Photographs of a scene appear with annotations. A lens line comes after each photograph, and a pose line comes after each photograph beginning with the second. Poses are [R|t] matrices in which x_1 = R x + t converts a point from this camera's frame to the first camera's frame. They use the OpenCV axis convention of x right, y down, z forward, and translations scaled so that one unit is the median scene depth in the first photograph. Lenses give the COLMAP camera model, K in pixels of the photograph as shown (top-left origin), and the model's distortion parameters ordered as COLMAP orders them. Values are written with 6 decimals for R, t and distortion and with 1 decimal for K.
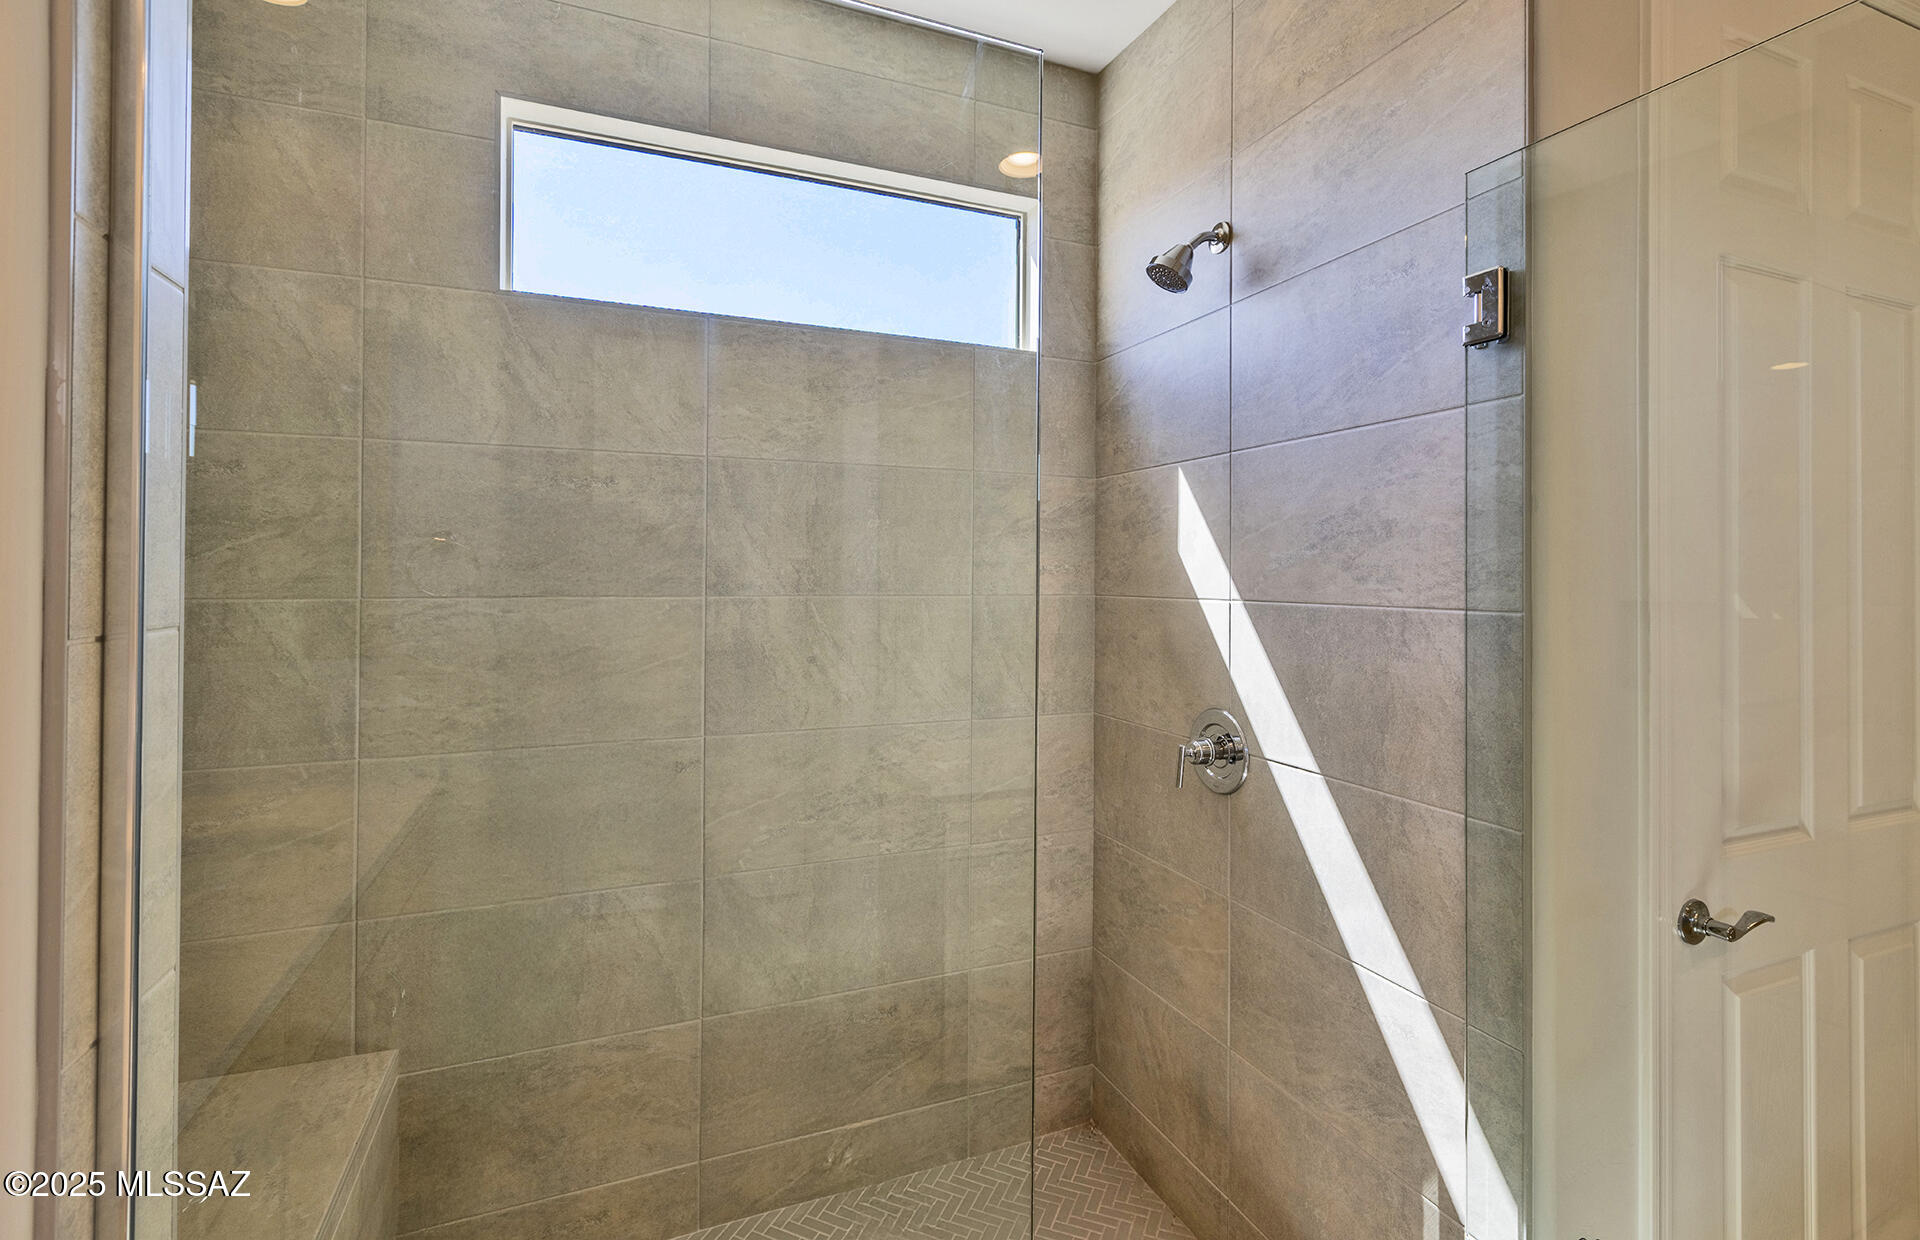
lens RADIAL K [[883.6, 0, 965.6], [0, 883.6, 572.1], [0, 0, 1]] dist [0.003299, 0.000398]
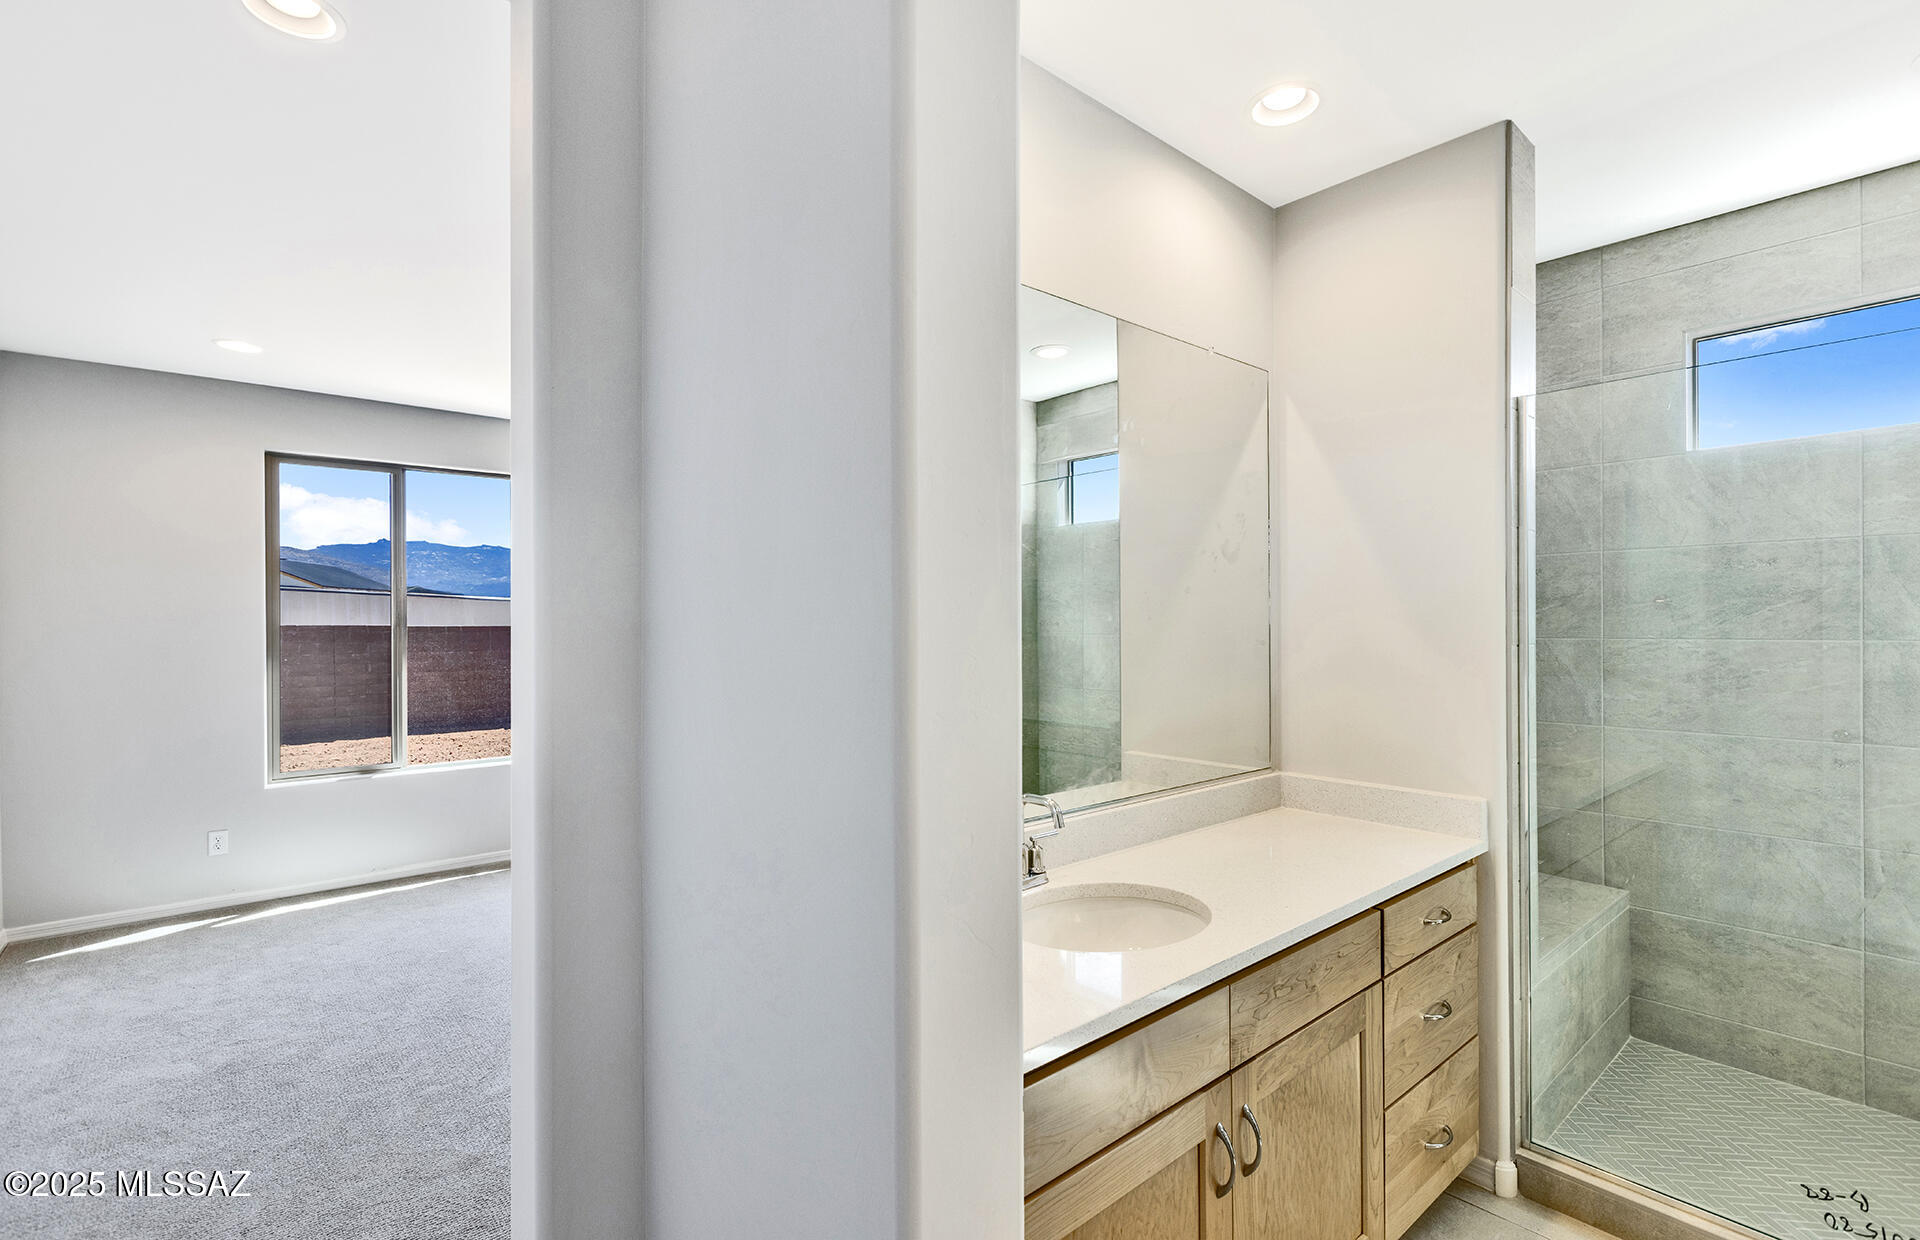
lens RADIAL K [[873.8, 0, 960.0], [0, 873.8, 620.0], [0, 0, 1]] dist [0.002789, -0.000611]
pose [[0.296952, -0.008583, -0.954854, 0.554109], [0.013351, 0.999899, -0.004836, -0.014883], [0.954799, -0.011312, 0.297037, -0.689026]]
